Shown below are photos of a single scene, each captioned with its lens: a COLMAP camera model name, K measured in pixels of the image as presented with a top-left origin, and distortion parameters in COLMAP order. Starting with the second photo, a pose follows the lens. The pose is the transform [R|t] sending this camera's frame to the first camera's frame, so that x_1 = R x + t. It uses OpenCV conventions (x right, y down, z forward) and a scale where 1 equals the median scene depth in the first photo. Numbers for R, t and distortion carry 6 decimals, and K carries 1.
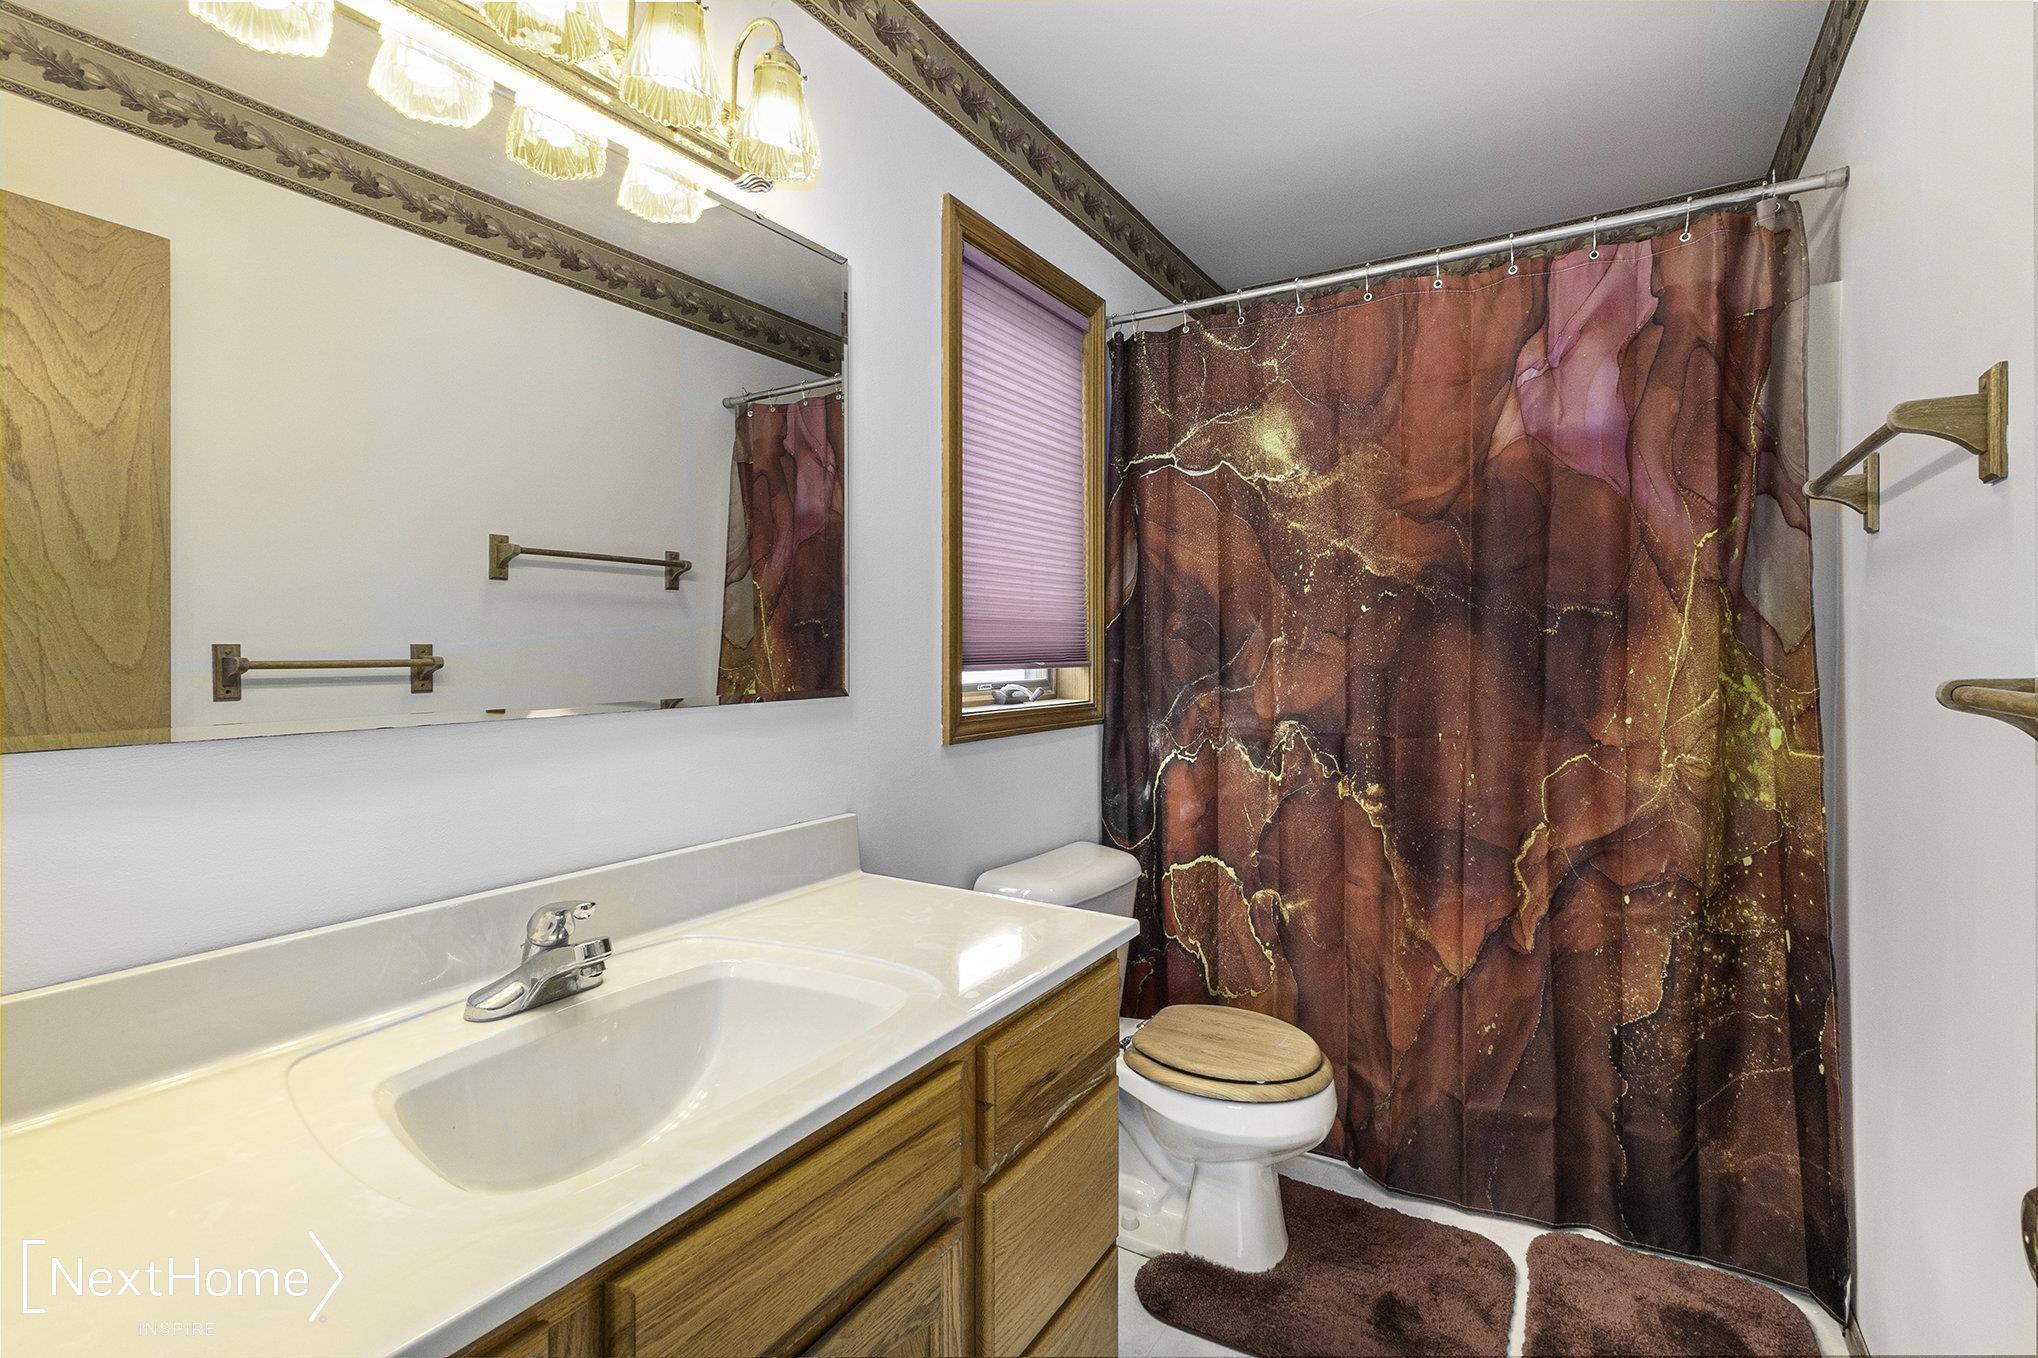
lens RADIAL K [[947.9, 0, 1027.0], [0, 947.9, 643.3], [0, 0, 1]] dist [-0.000498, 0.000648]
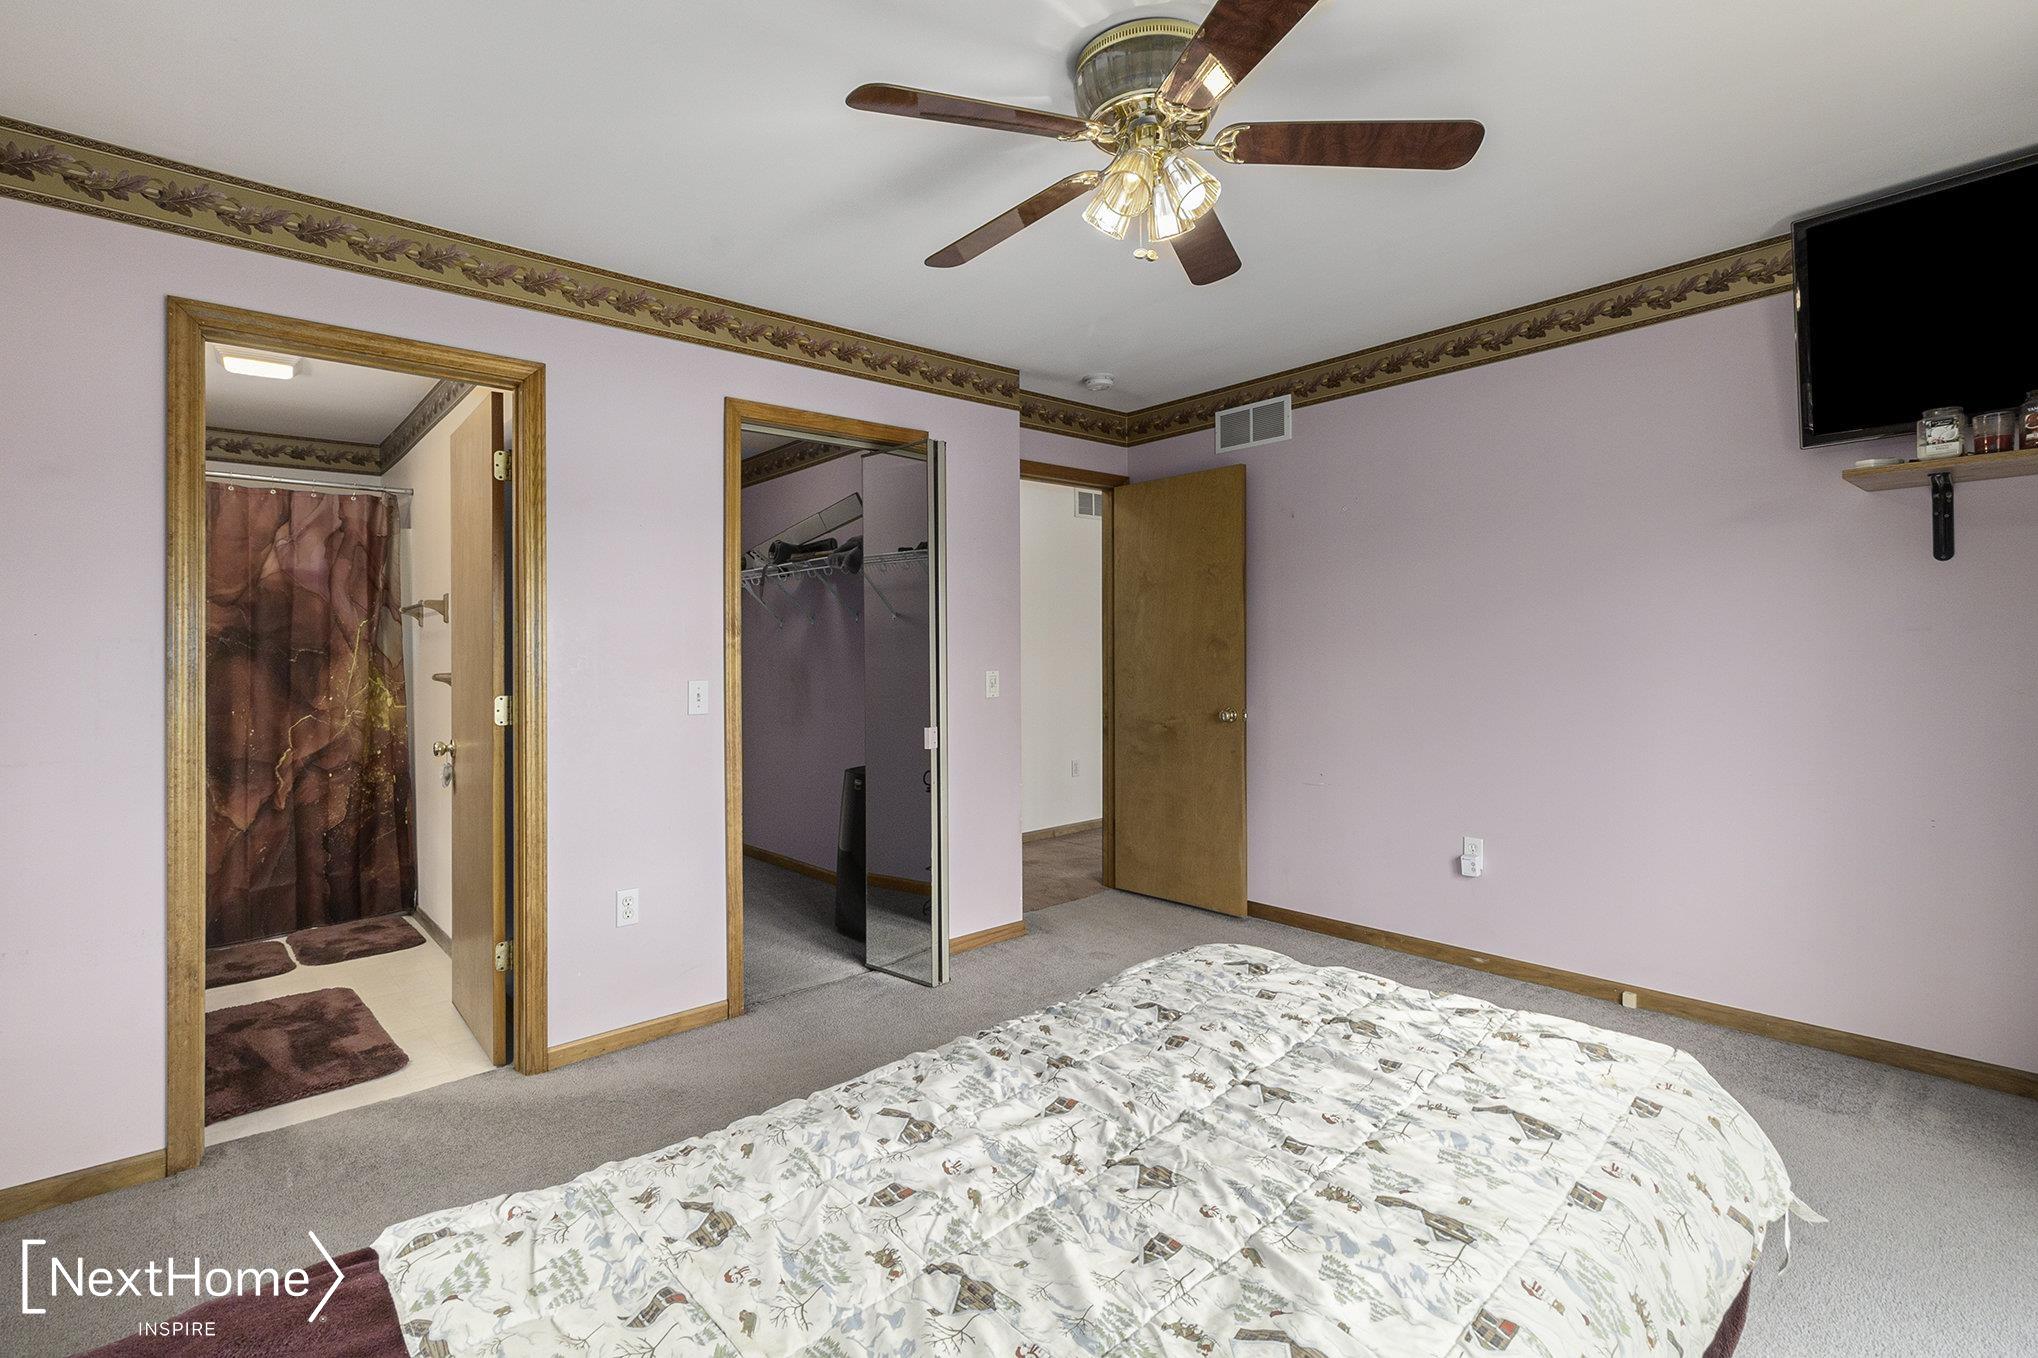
lens RADIAL K [[948.4, 0, 1012.7], [0, 948.4, 649.2], [0, 0, 1]] dist [0.025961, -0.022398]
pose [[0.300024, 0.002935, 0.953927, -1.098952], [0.009599, 0.999935, -0.006095, -0.009732], [-0.953883, 0.010985, 0.299977, -1.301953]]
